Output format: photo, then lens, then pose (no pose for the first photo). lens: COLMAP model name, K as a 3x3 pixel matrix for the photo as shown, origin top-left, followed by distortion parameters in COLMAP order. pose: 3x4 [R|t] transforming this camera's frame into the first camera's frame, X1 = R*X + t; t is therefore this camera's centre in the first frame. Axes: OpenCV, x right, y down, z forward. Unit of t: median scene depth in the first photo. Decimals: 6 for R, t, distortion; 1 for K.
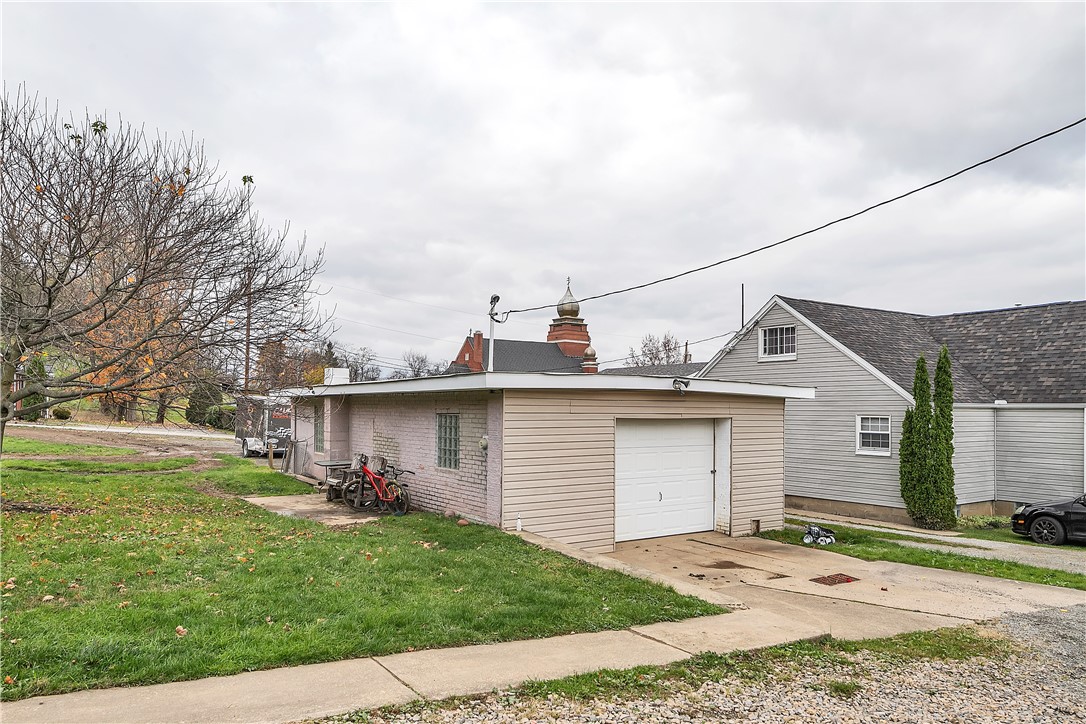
lens RADIAL K [[735.4, 0, 543.0], [0, 735.4, 403.3], [0, 0, 1]] dist [-0.003553, -0.003992]
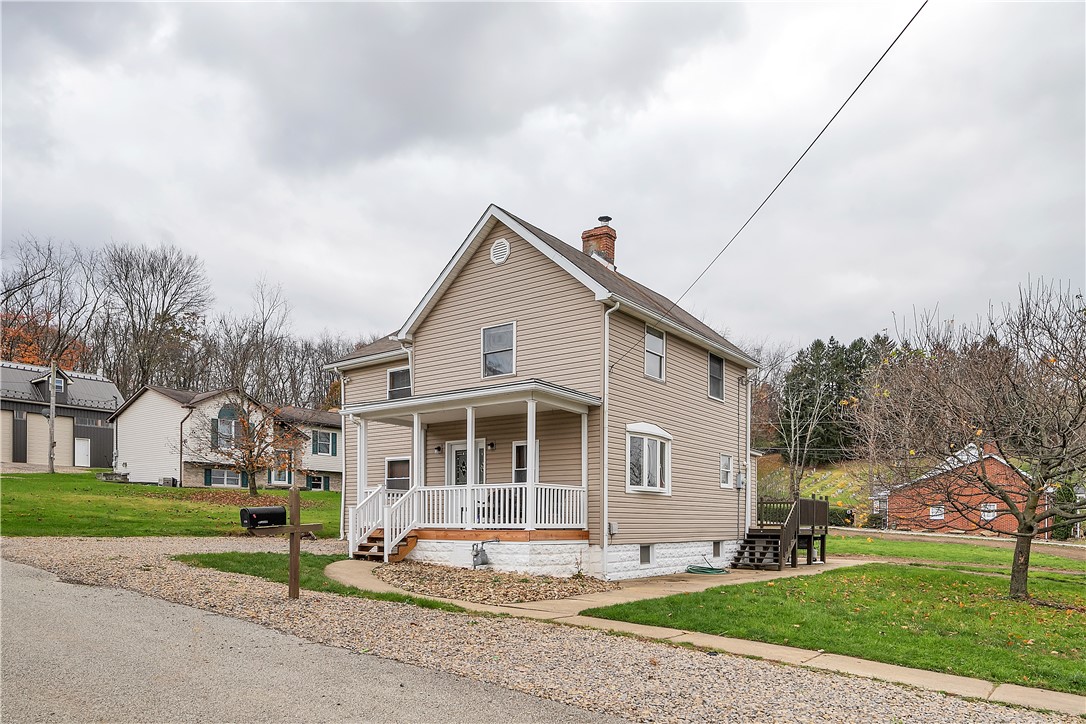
lens RADIAL K [[735.4, 0, 534.9], [0, 735.4, 518.9], [0, 0, 1]] dist [-0.003553, -0.003992]
pose [[0.328232, -0.007545, -0.944567, 0.160650], [0.001171, 0.999971, -0.007580, 0.001371], [0.944597, 0.001382, 0.328231, -0.201583]]
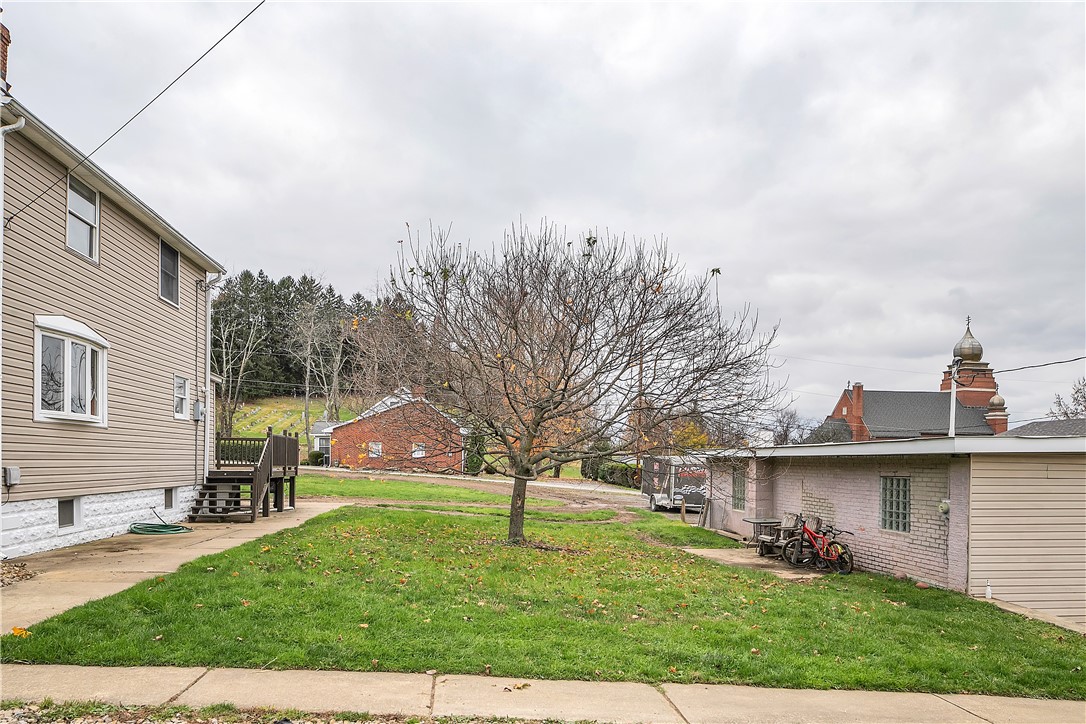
lens RADIAL K [[735.4, 0, 536.7], [0, 735.4, 464.5], [0, 0, 1]] dist [-0.003553, -0.003992]
pose [[0.884561, 0.003075, -0.466414, -0.084704], [0.000304, 0.999974, 0.007168, -0.008967], [0.466424, -0.006482, 0.884538, -0.109514]]
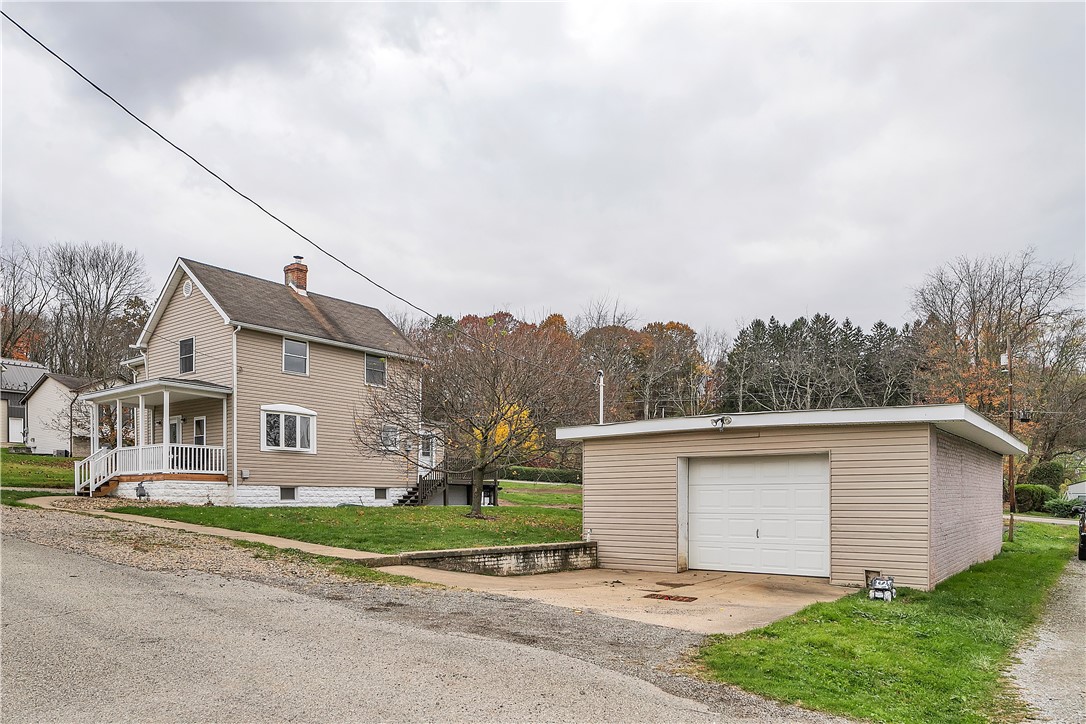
lens RADIAL K [[735.4, 0, 547.8], [0, 735.4, 500.1], [0, 0, 1]] dist [-0.003553, -0.003992]
pose [[0.331869, -0.004289, -0.943316, 0.996699], [0.008706, 0.999961, -0.001483, 0.078227], [0.943285, -0.007720, 0.331894, 0.388336]]
